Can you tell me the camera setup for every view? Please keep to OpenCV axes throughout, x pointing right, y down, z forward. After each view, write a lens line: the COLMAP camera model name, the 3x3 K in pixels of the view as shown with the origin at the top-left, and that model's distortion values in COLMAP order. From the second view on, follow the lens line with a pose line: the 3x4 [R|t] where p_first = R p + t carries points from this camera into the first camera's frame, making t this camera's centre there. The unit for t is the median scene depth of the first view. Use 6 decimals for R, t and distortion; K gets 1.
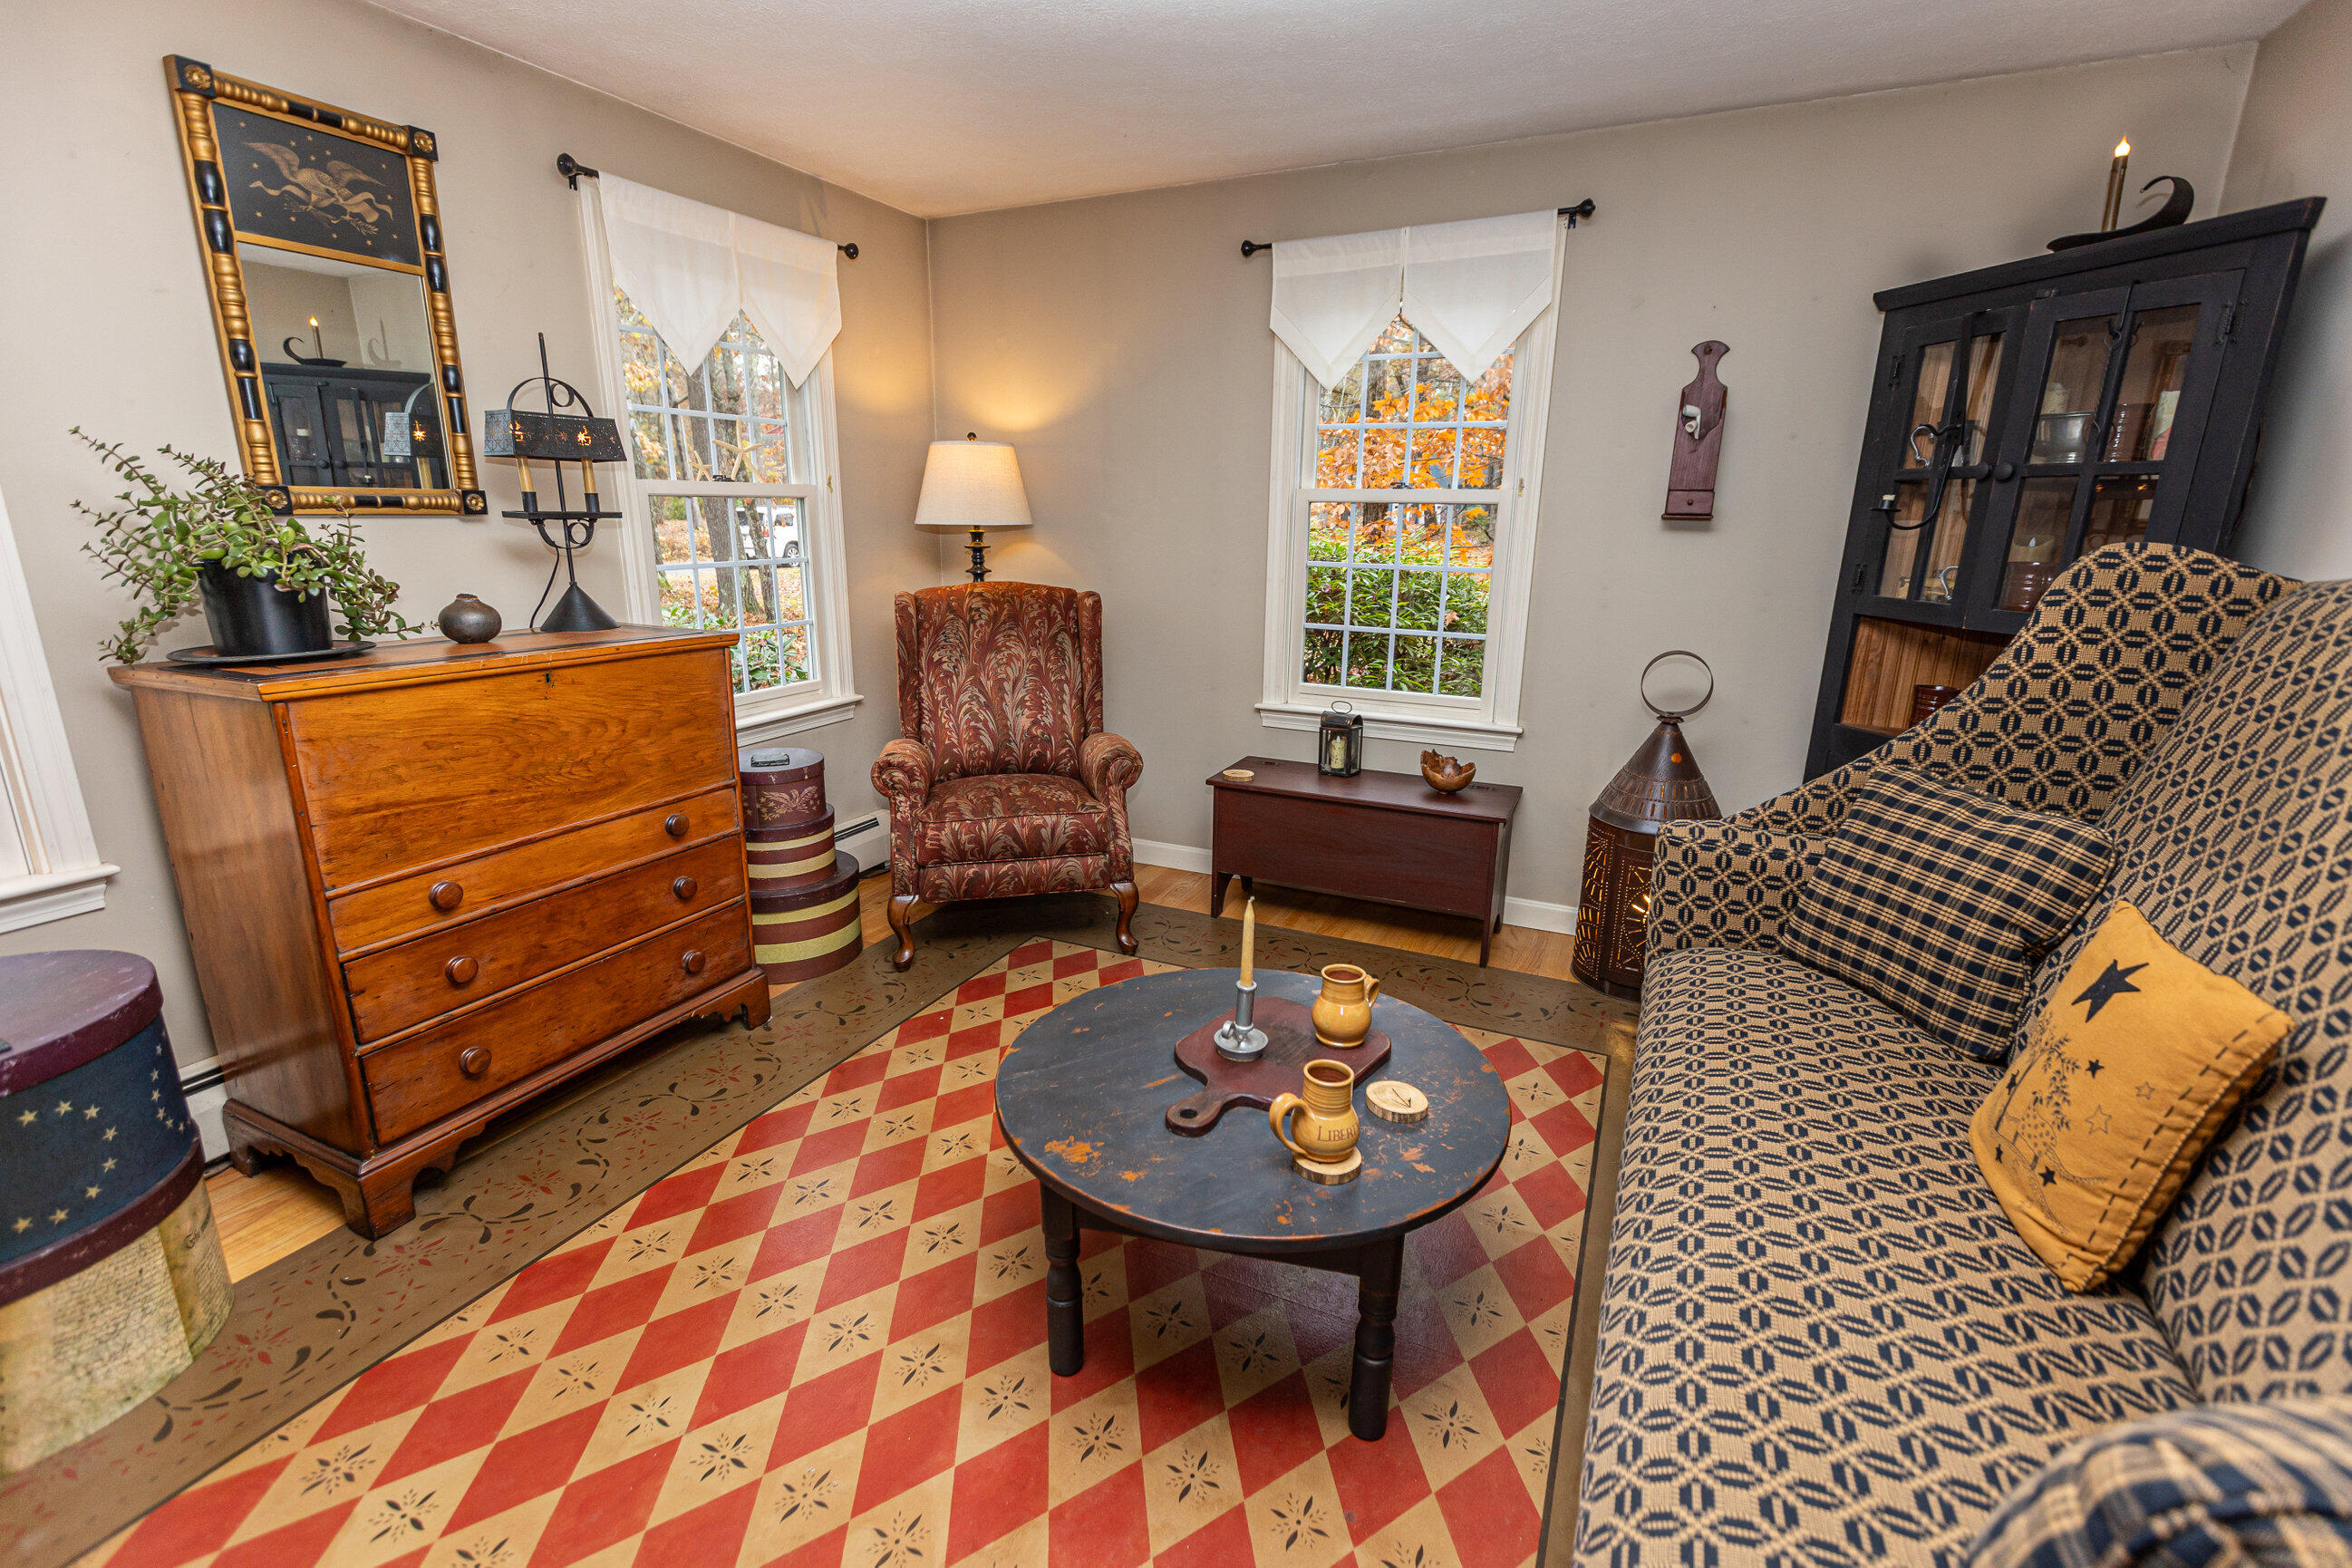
lens RADIAL K [[1060.6, 0, 1158.7], [0, 1060.6, 785.3], [0, 0, 1]] dist [0.004826, -0.001870]
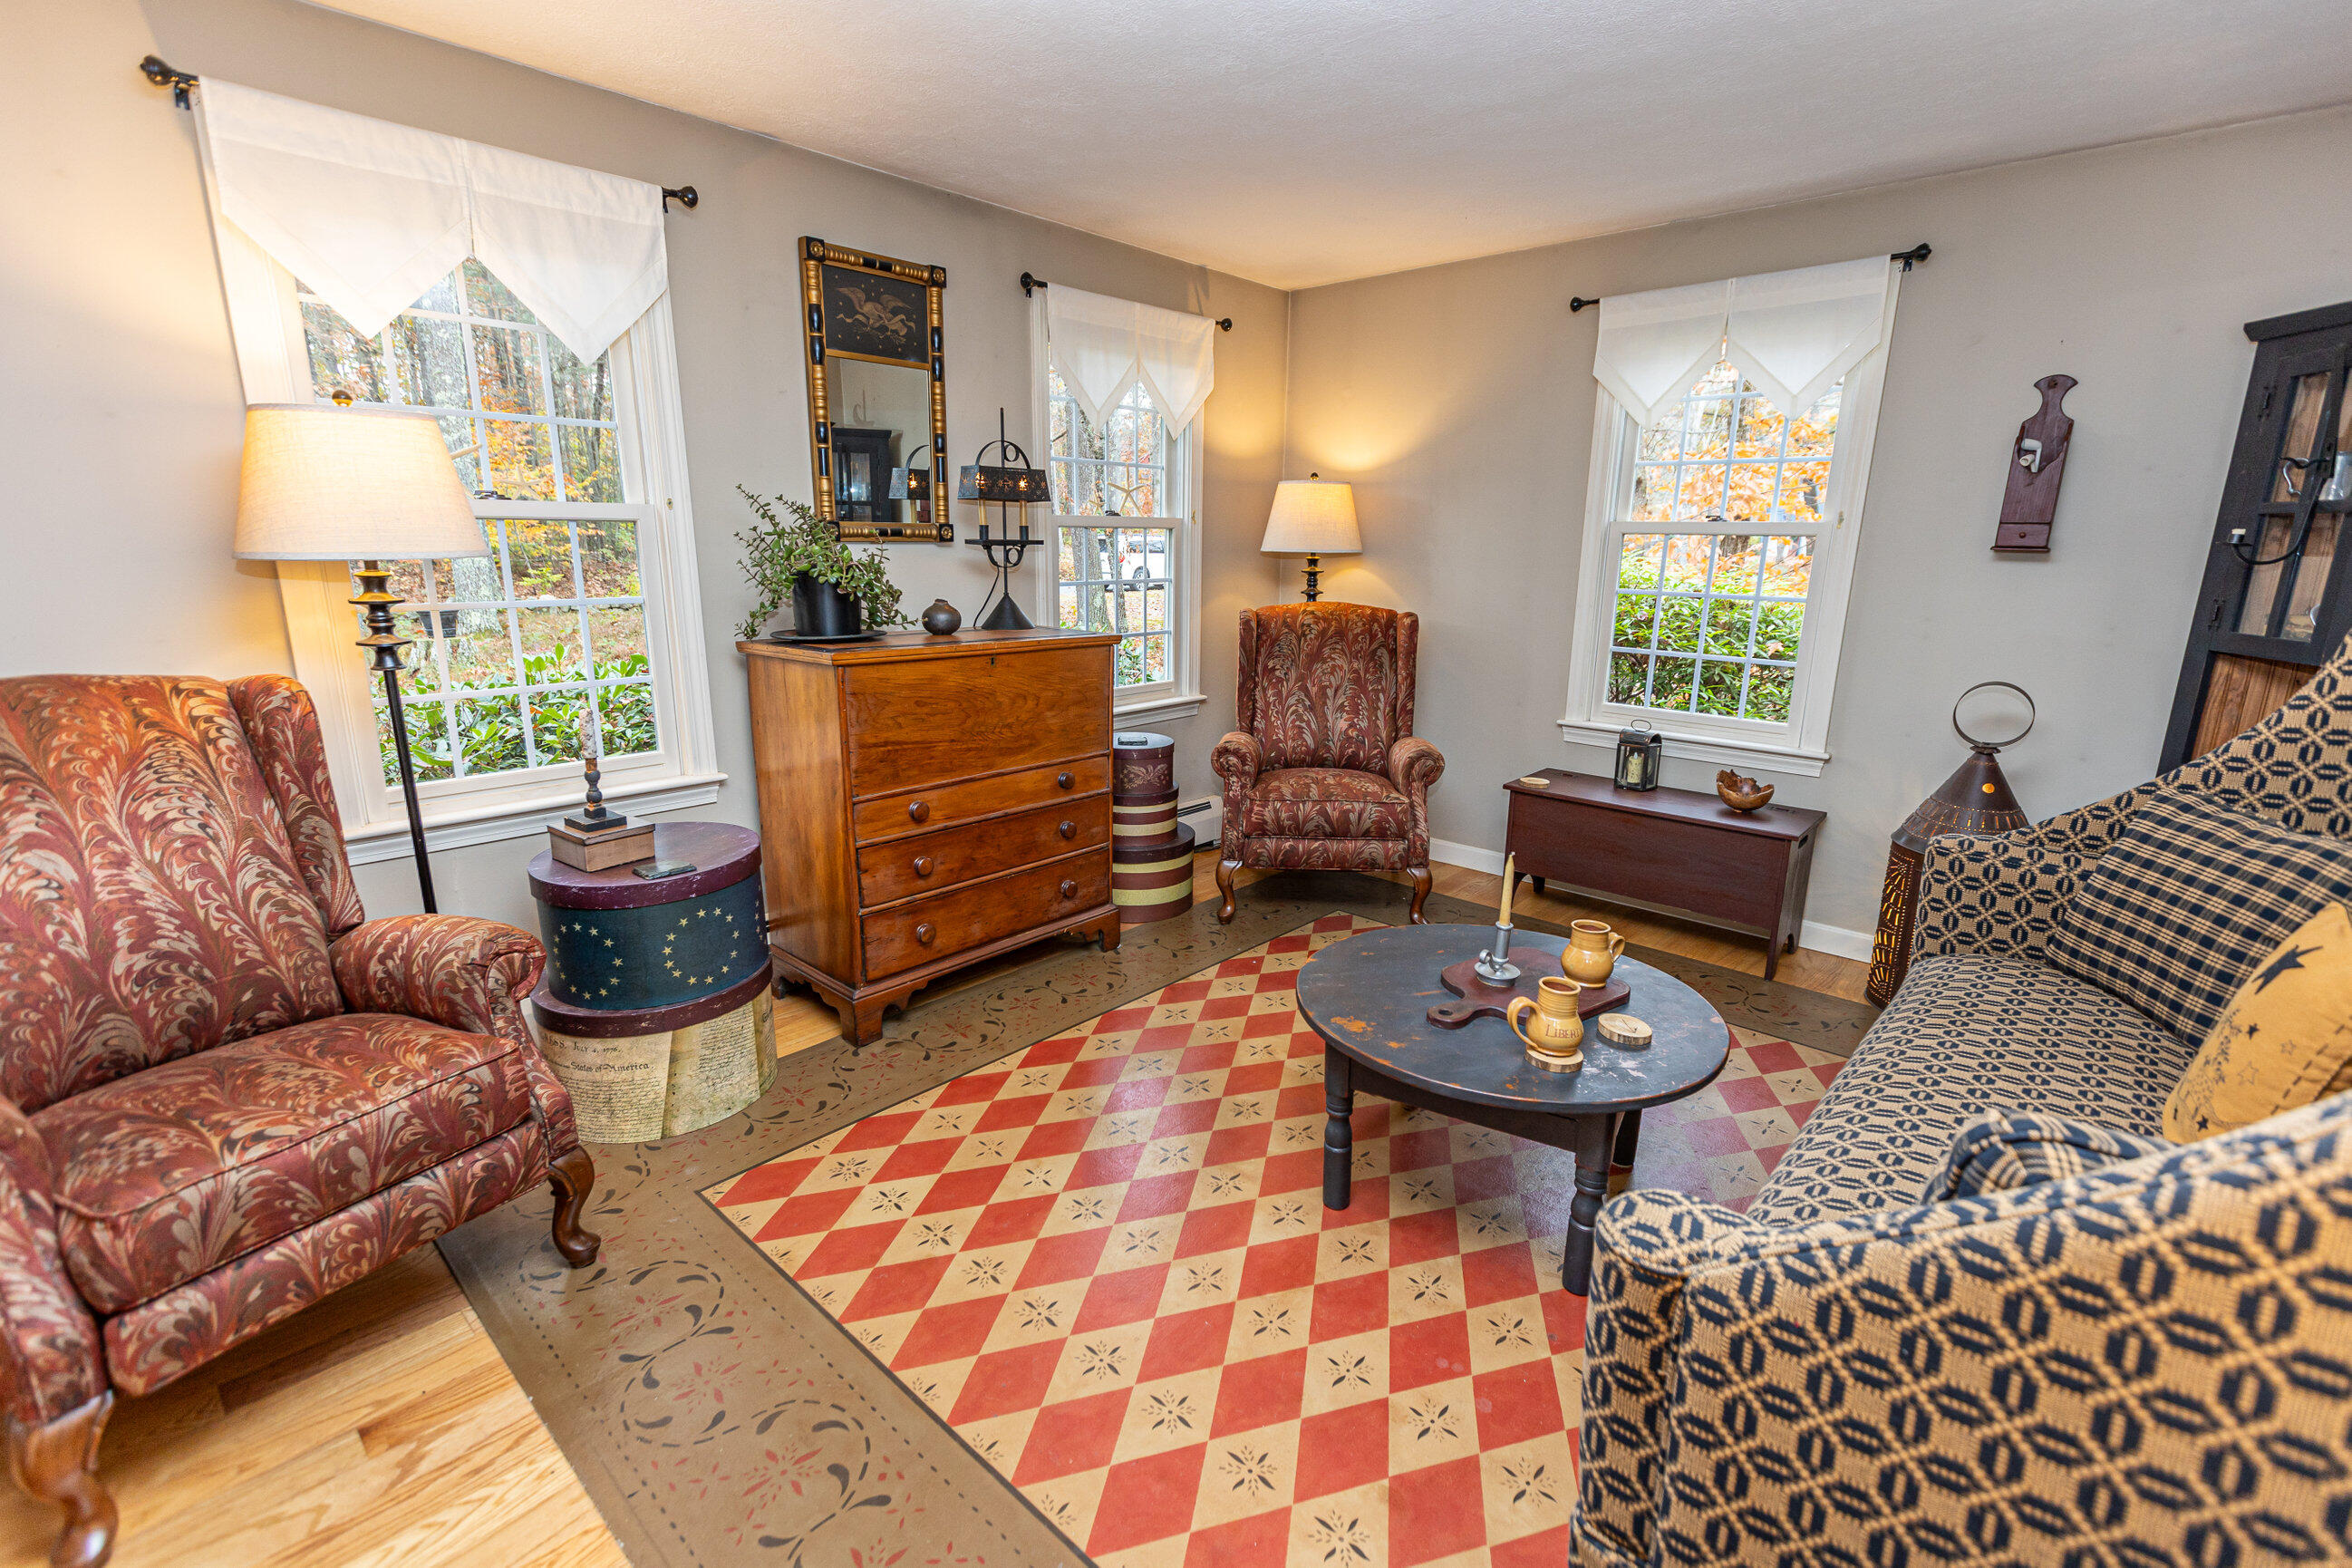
lens RADIAL K [[1060.6, 0, 1183.3], [0, 1060.6, 786.6], [0, 0, 1]] dist [0.004826, -0.001870]
pose [[0.960125, 0.067793, -0.271229, 0.036155], [-0.074363, 0.997133, -0.014007, 0.055297], [0.269501, 0.033618, 0.962413, -0.219224]]
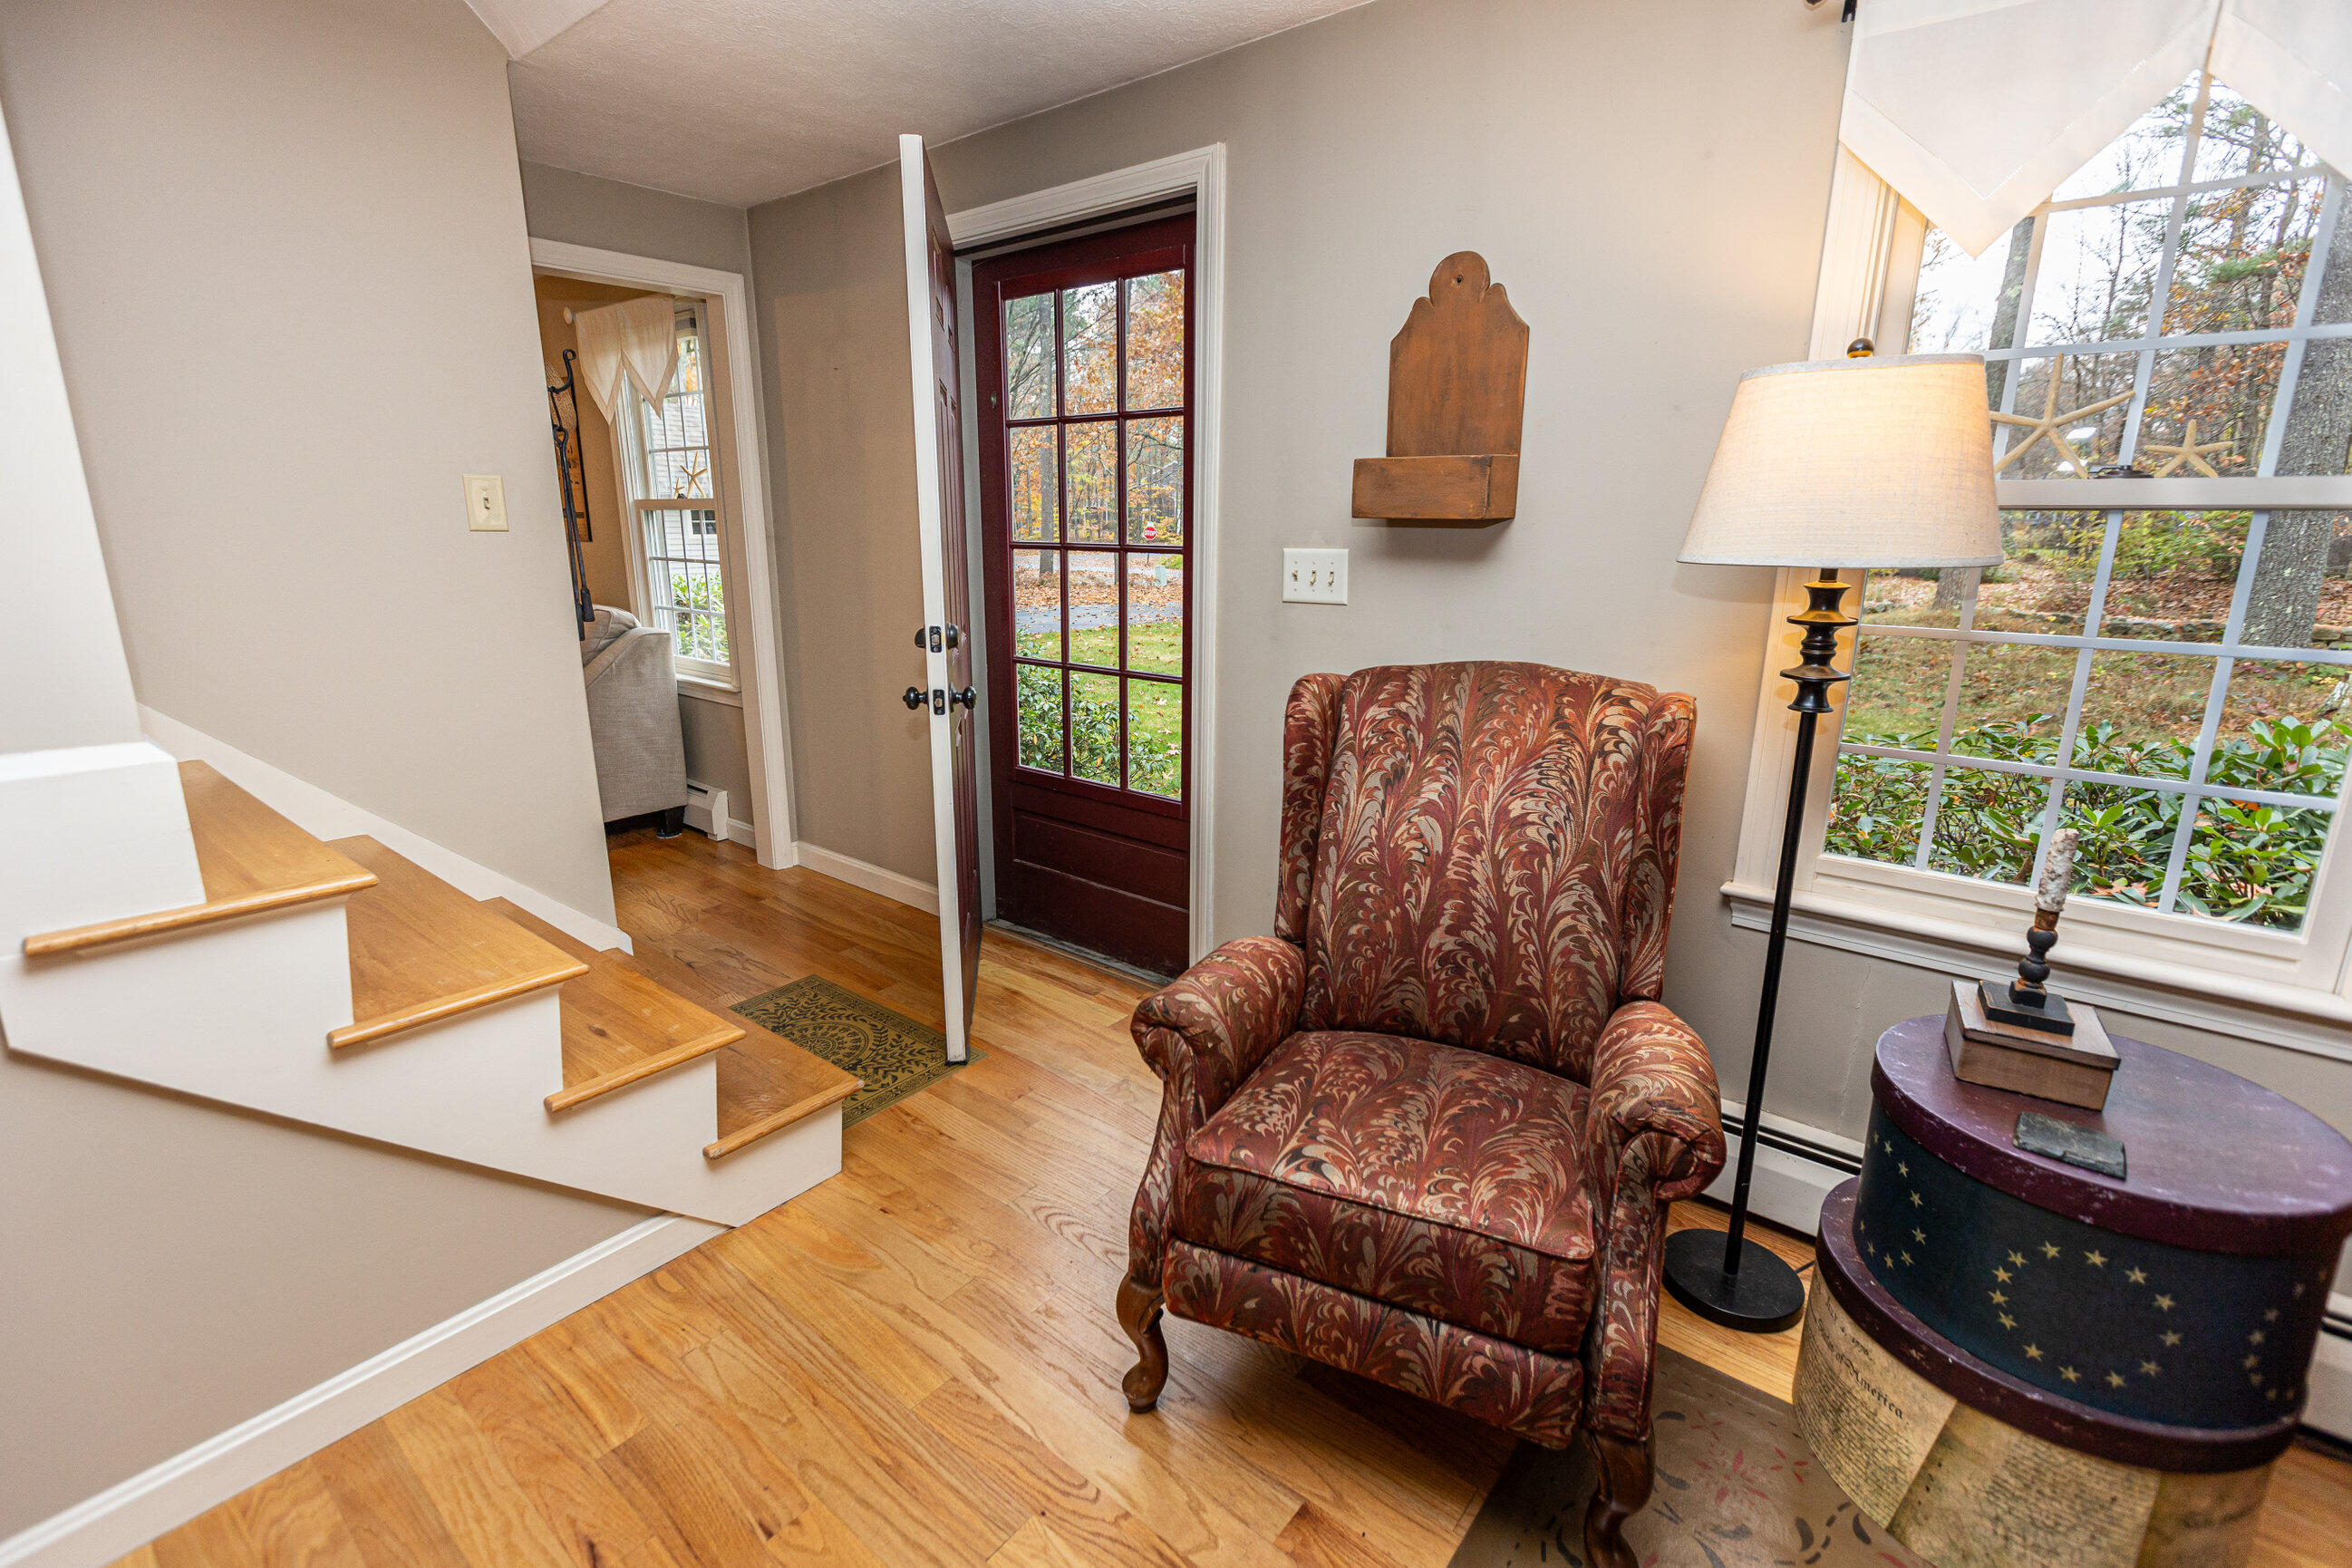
lens RADIAL K [[1060.6, 0, 1169.4], [0, 1060.6, 772.2], [0, 0, 1]] dist [0.004826, -0.001870]
pose [[-0.230356, 0.222870, -0.947241, -0.112880], [-0.251277, 0.926784, 0.279163, -0.059082], [0.940104, 0.302326, -0.157488, 0.202635]]
